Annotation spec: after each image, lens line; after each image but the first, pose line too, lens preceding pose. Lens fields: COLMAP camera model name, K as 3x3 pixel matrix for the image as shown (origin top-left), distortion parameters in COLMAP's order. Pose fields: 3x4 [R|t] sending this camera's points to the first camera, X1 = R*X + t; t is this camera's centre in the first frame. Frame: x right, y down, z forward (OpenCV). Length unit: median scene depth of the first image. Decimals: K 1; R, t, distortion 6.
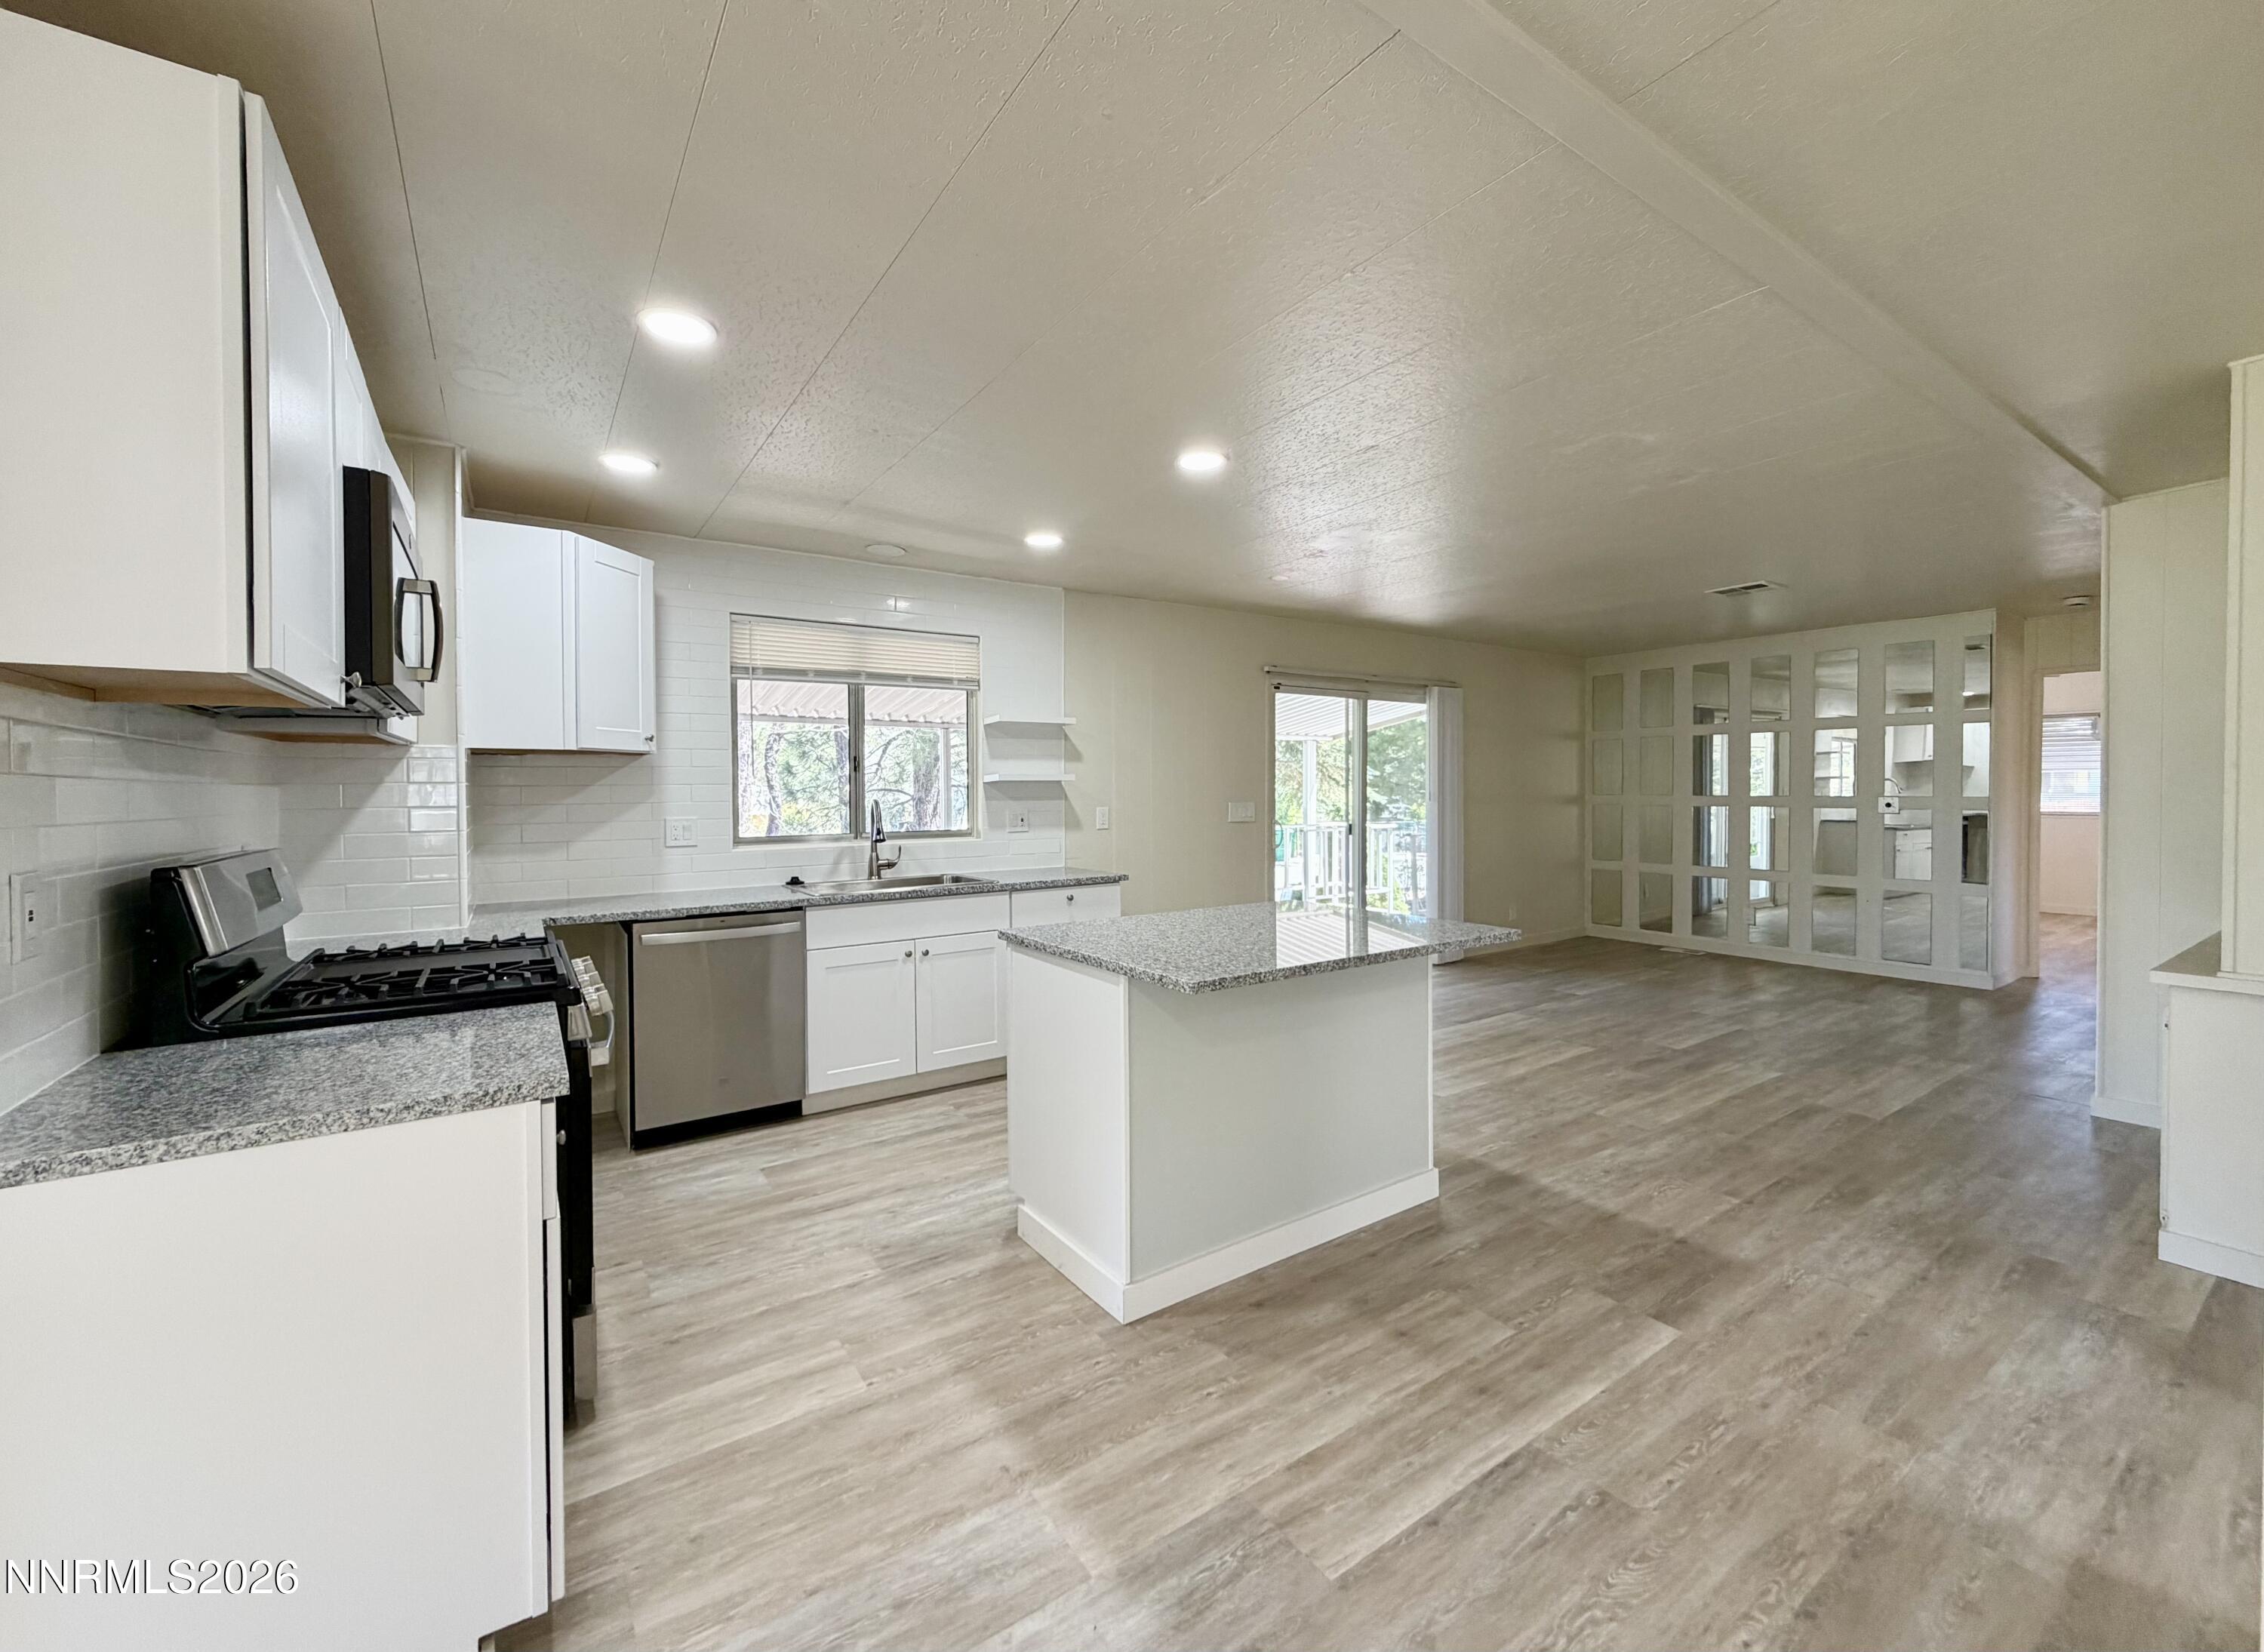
lens RADIAL K [[912.2, 0, 1133.1], [0, 912.2, 798.3], [0, 0, 1]] dist [0.004543, -0.000225]
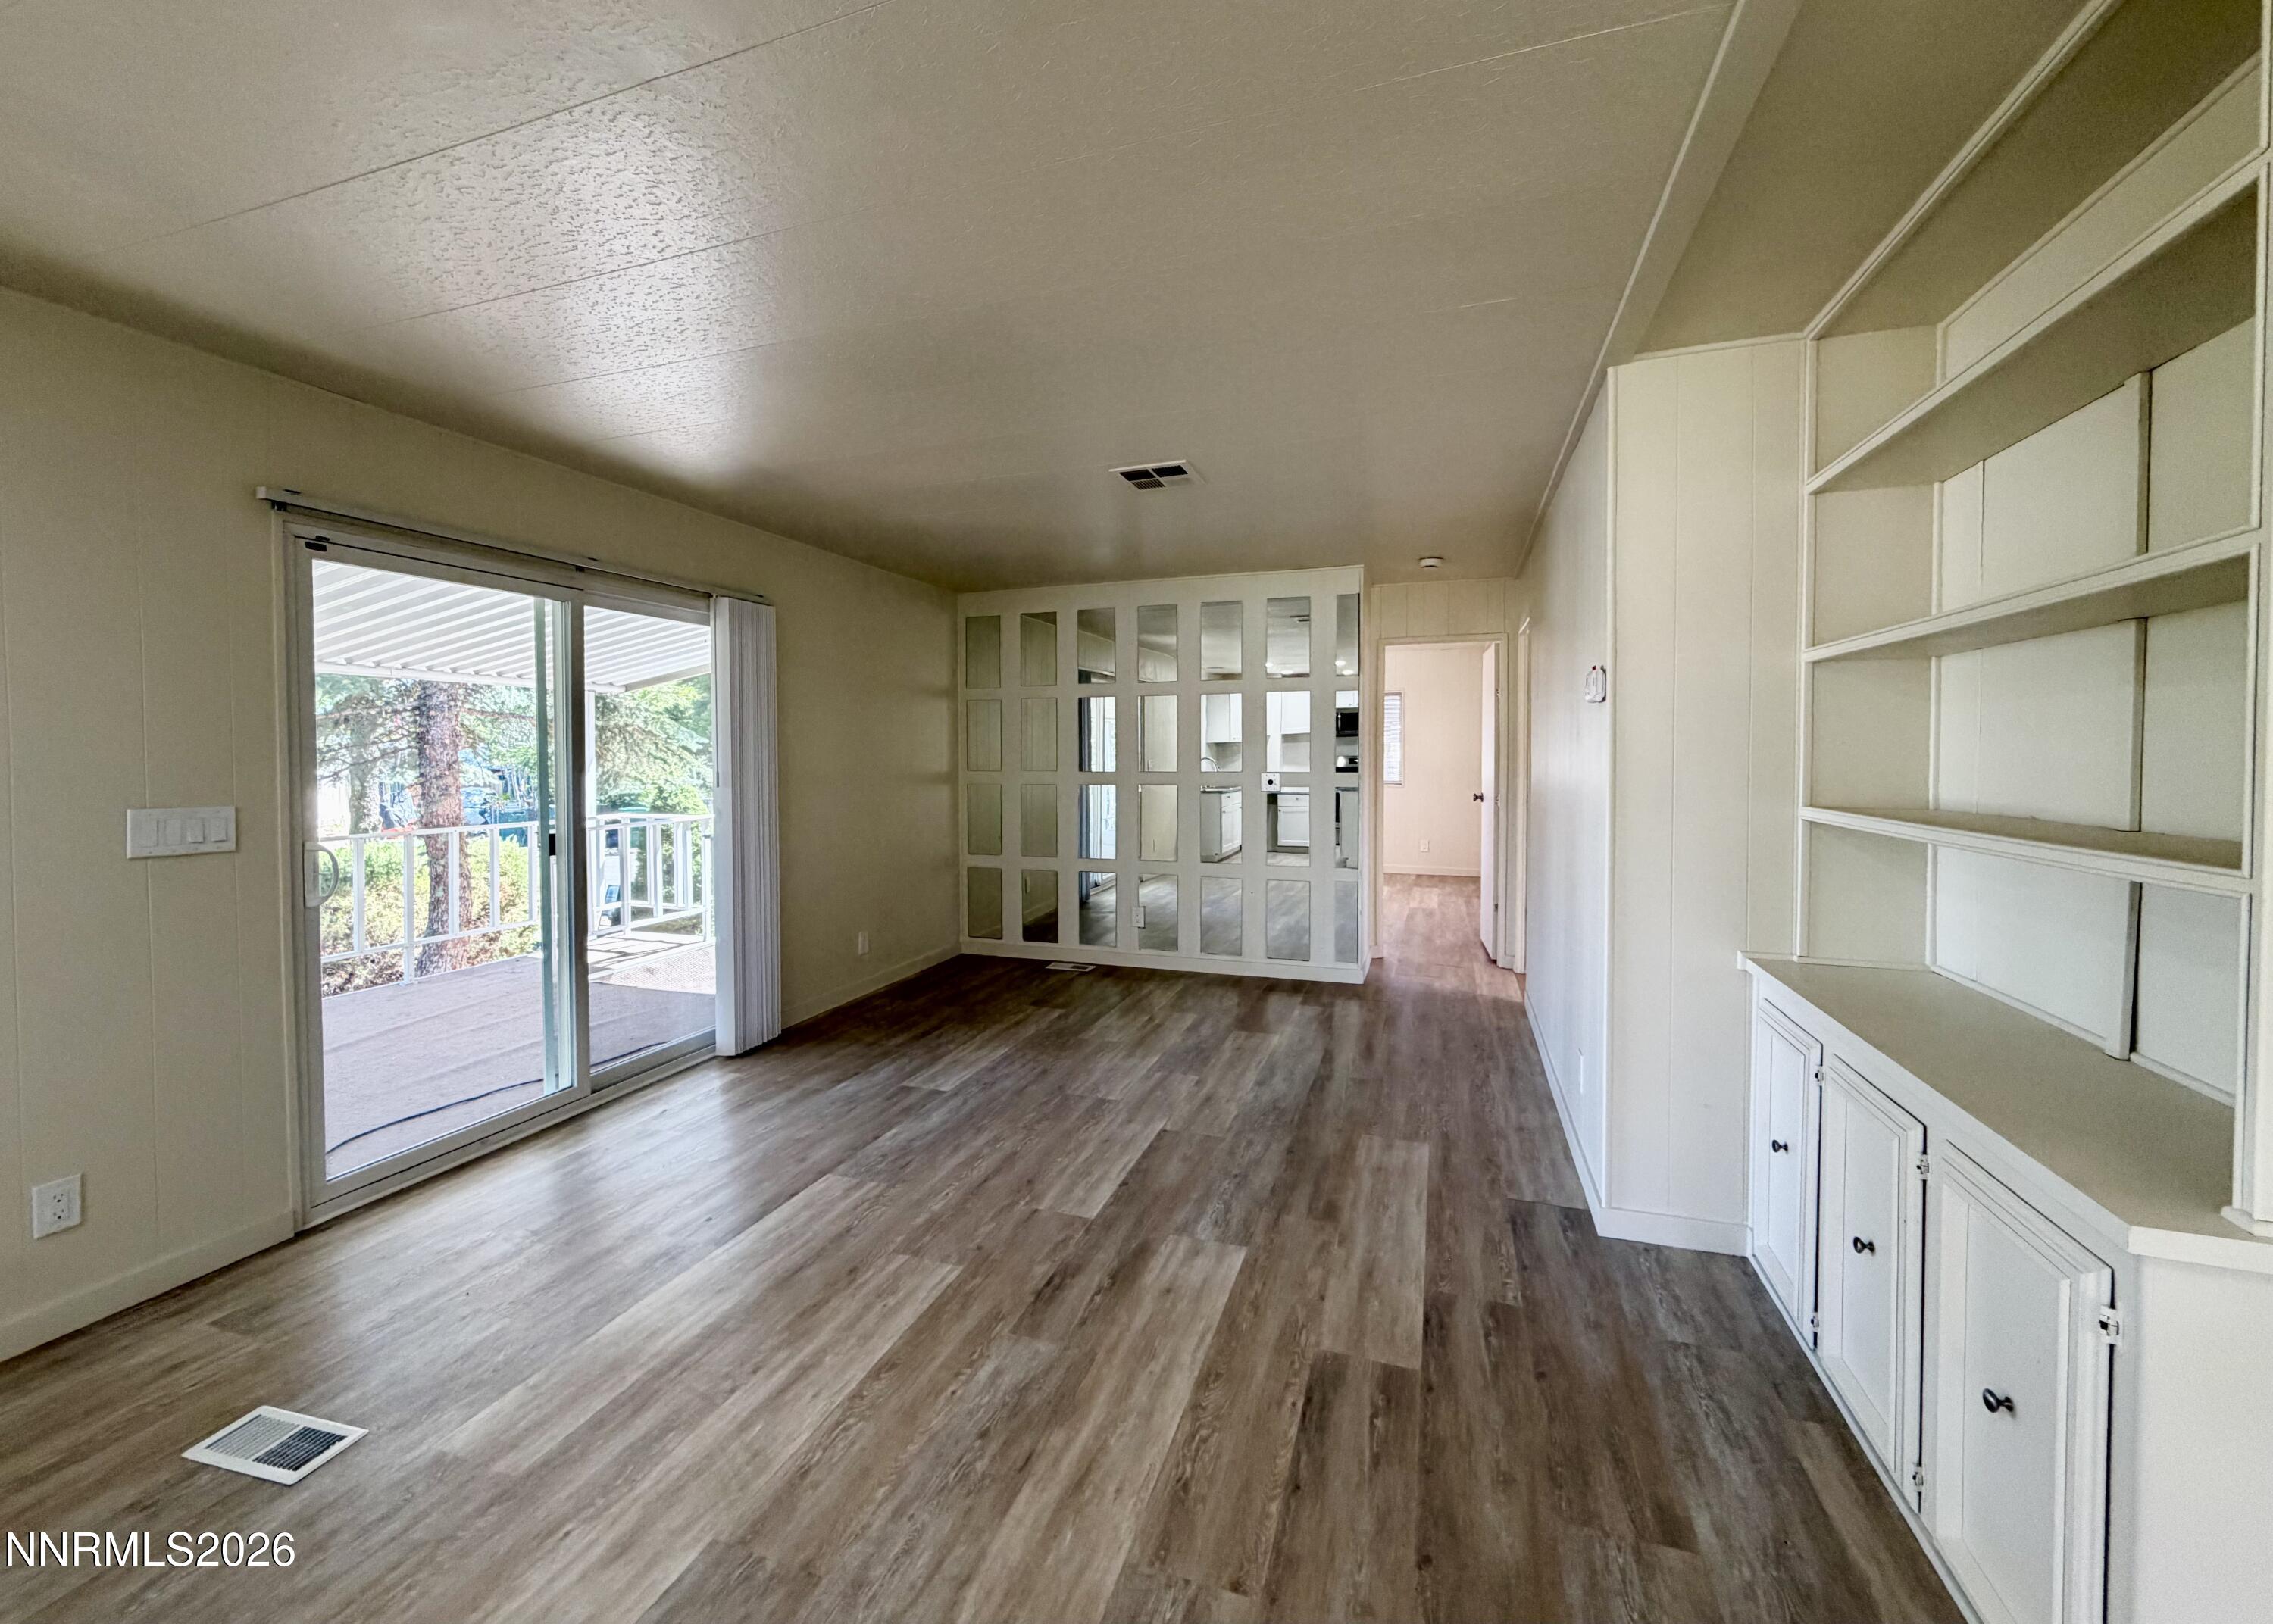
lens RADIAL K [[906.2, 0, 1133.0], [0, 906.2, 770.8], [0, 0, 1]] dist [0.000596, -0.000122]
pose [[0.803503, -0.010682, 0.595205, 0.196418], [0.007124, 0.999940, 0.008329, -0.011341], [-0.595258, -0.002452, 0.803531, 0.370205]]
